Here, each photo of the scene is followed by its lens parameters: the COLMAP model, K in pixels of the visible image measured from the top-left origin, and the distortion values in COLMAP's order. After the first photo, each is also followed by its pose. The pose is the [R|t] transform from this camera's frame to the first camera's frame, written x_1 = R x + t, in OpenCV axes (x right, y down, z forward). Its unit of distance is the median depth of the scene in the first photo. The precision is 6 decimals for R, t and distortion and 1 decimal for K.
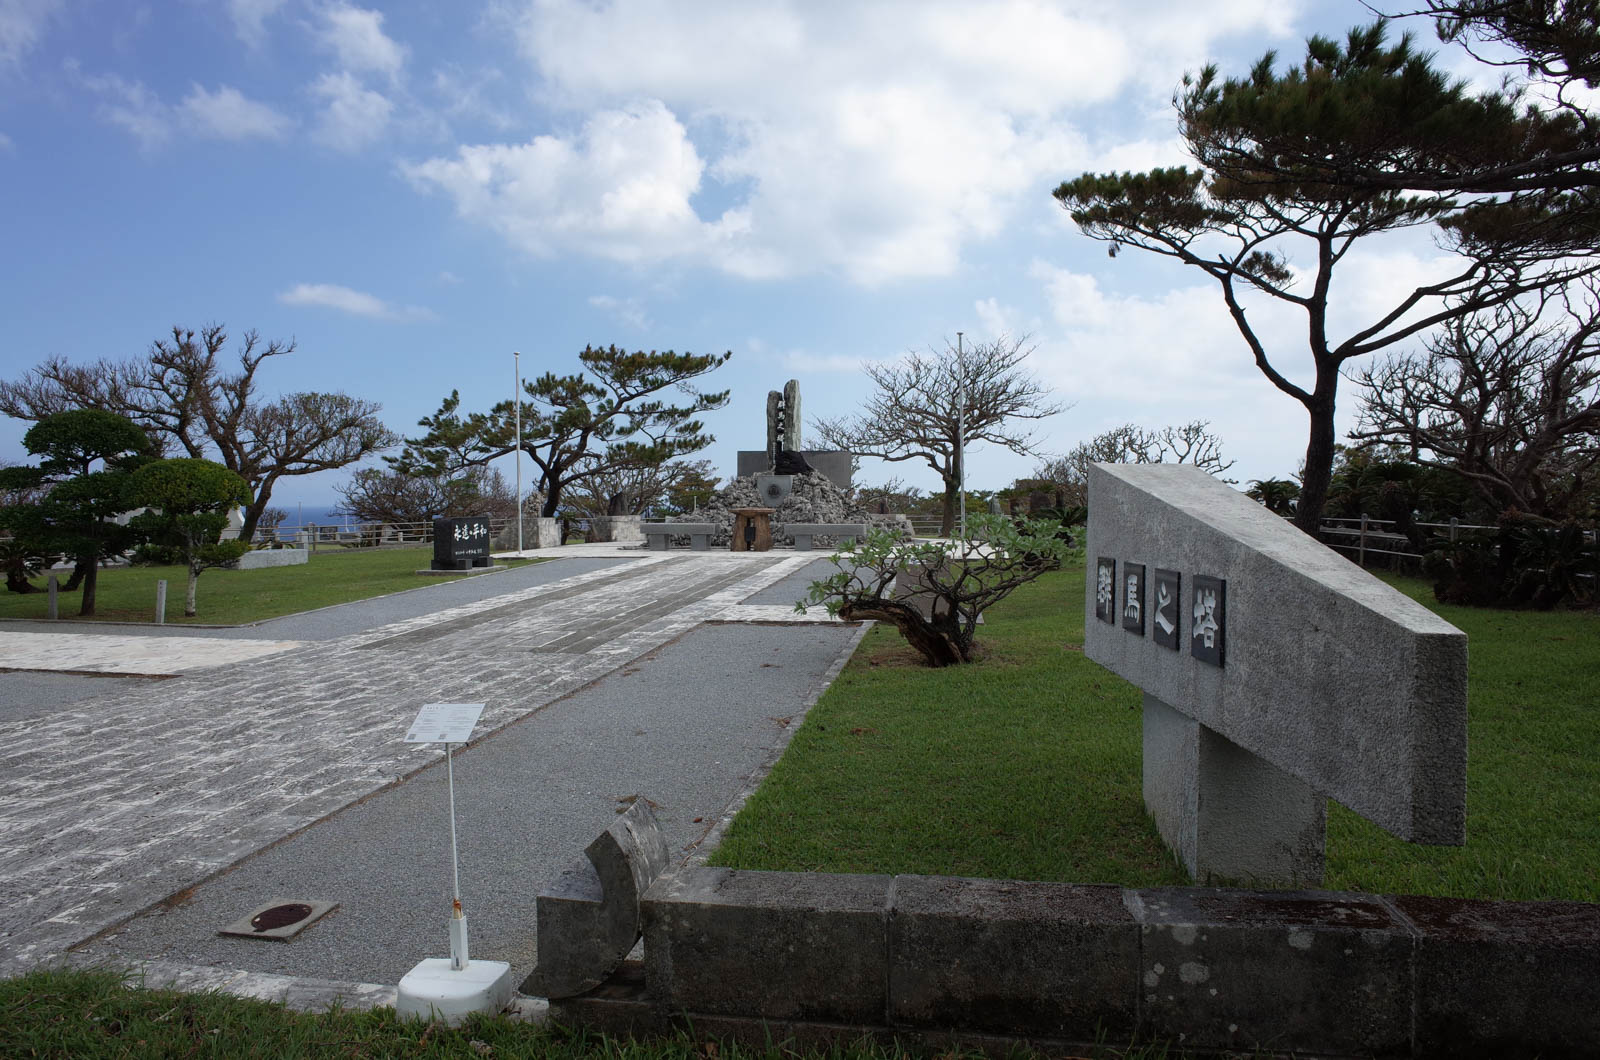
lens RADIAL K [[943.5, 0, 790.3], [0, 943.5, 526.8], [0, 0, 1]] dist [-0.079790, 0.047562]
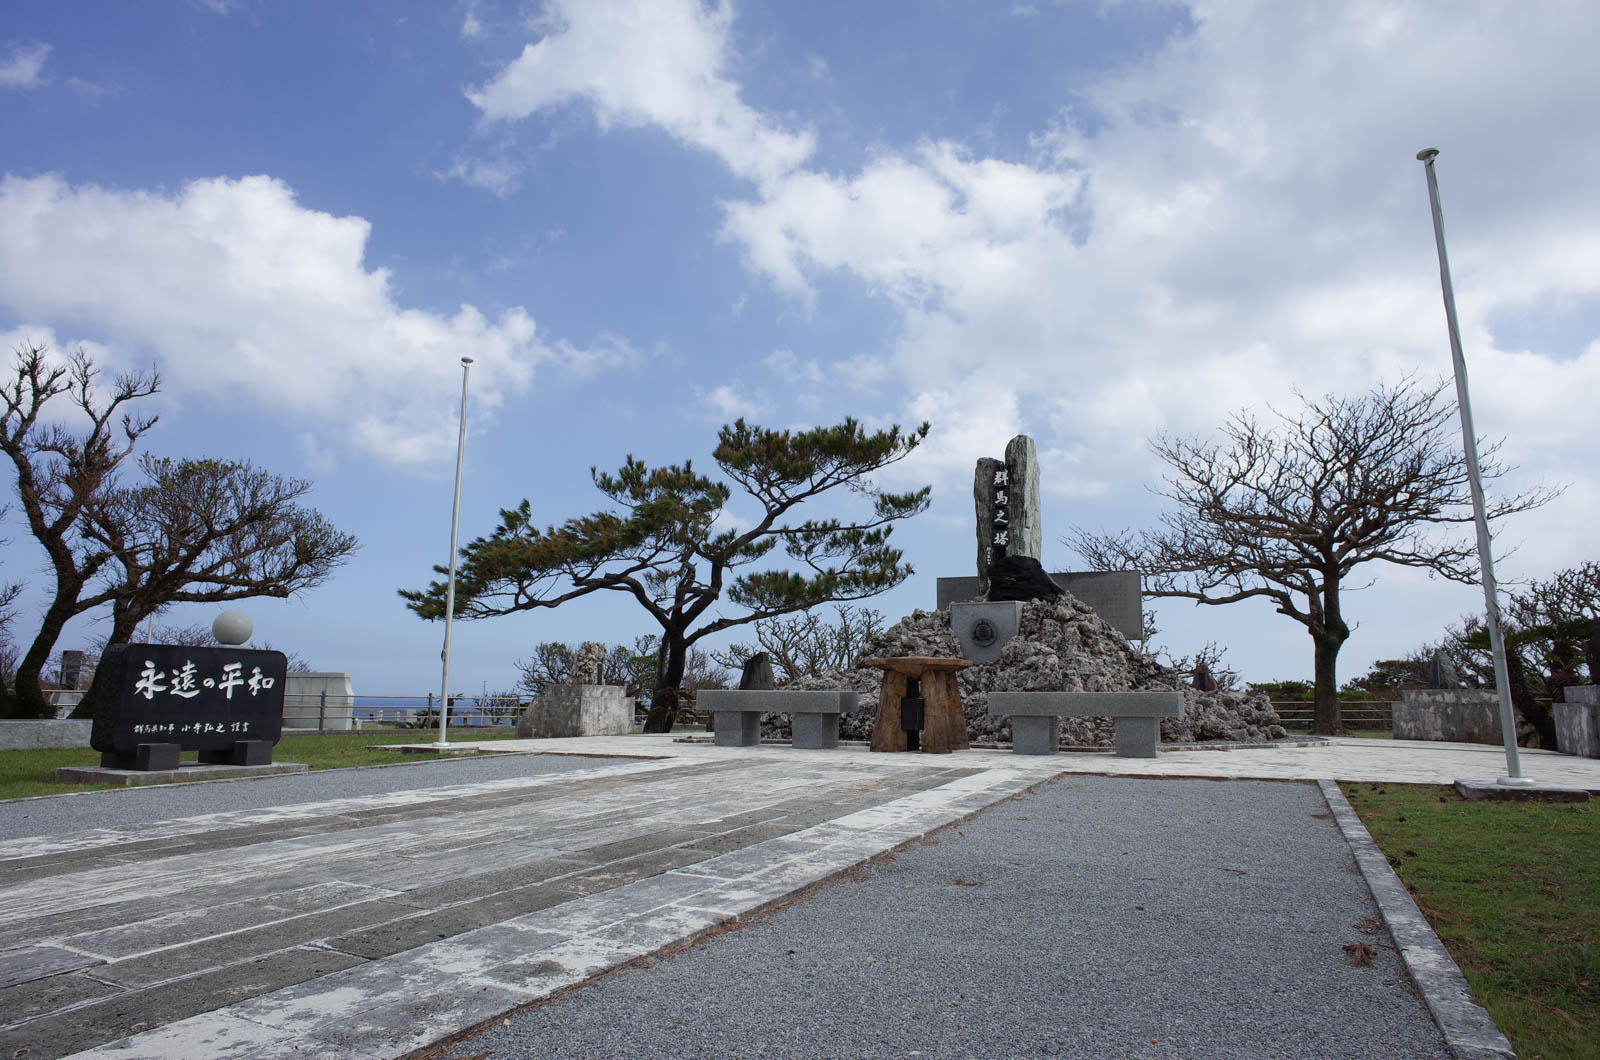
lens RADIAL K [[943.5, 0, 790.3], [0, 943.5, 526.8], [0, 0, 1]] dist [-0.079790, 0.047562]
pose [[0.957354, -0.038022, -0.286405, 0.026228], [-0.022528, 0.978461, -0.205200, 0.010826], [0.288038, 0.202902, 0.935877, 0.425020]]
